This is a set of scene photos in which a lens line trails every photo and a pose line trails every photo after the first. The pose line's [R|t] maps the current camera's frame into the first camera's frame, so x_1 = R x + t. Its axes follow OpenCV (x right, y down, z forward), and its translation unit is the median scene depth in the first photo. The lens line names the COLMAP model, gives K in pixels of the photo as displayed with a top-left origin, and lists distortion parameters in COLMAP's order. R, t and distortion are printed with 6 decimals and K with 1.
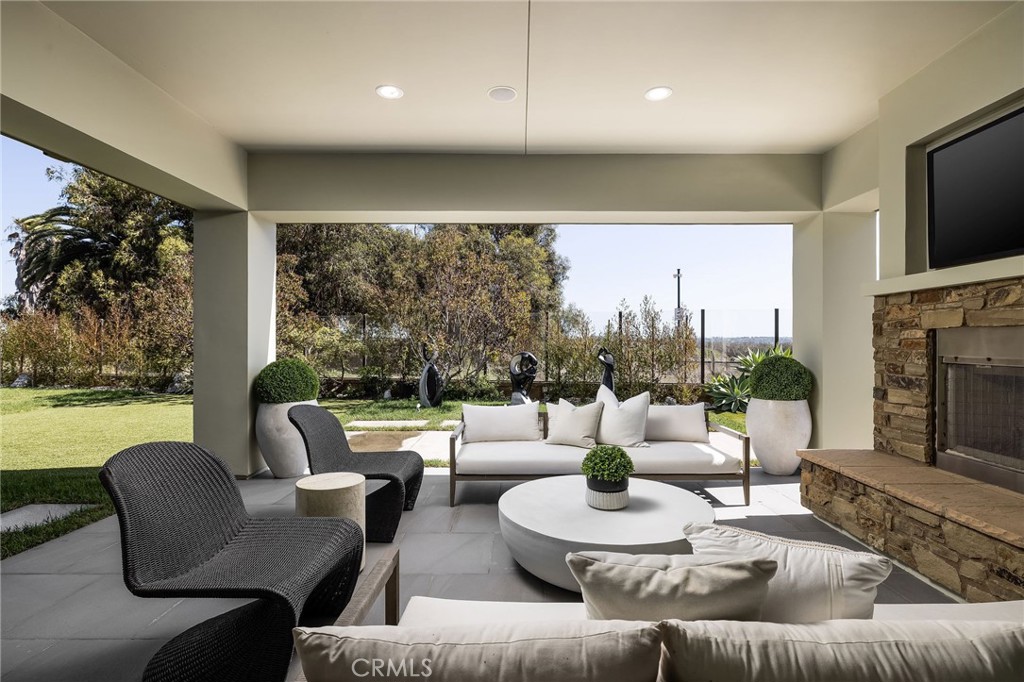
lens RADIAL K [[477.0, 0, 515.4], [0, 477.0, 341.9], [0, 0, 1]] dist [-0.012350, -0.000742]
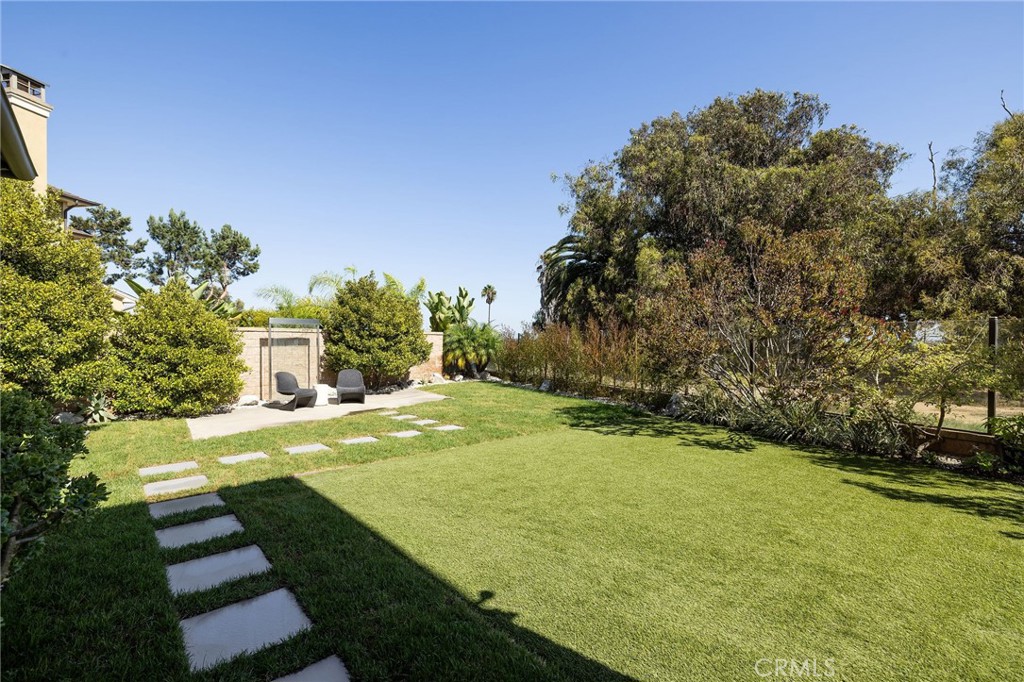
lens RADIAL K [[457.5, 0, 515.6], [0, 457.5, 342.2], [0, 0, 1]] dist [-0.000125, 0.001190]
pose [[0.646081, 0.005739, -0.763247, -0.151315], [-0.006825, 0.999975, 0.001742, -0.014567], [0.763238, 0.004084, 0.646104, 0.136748]]
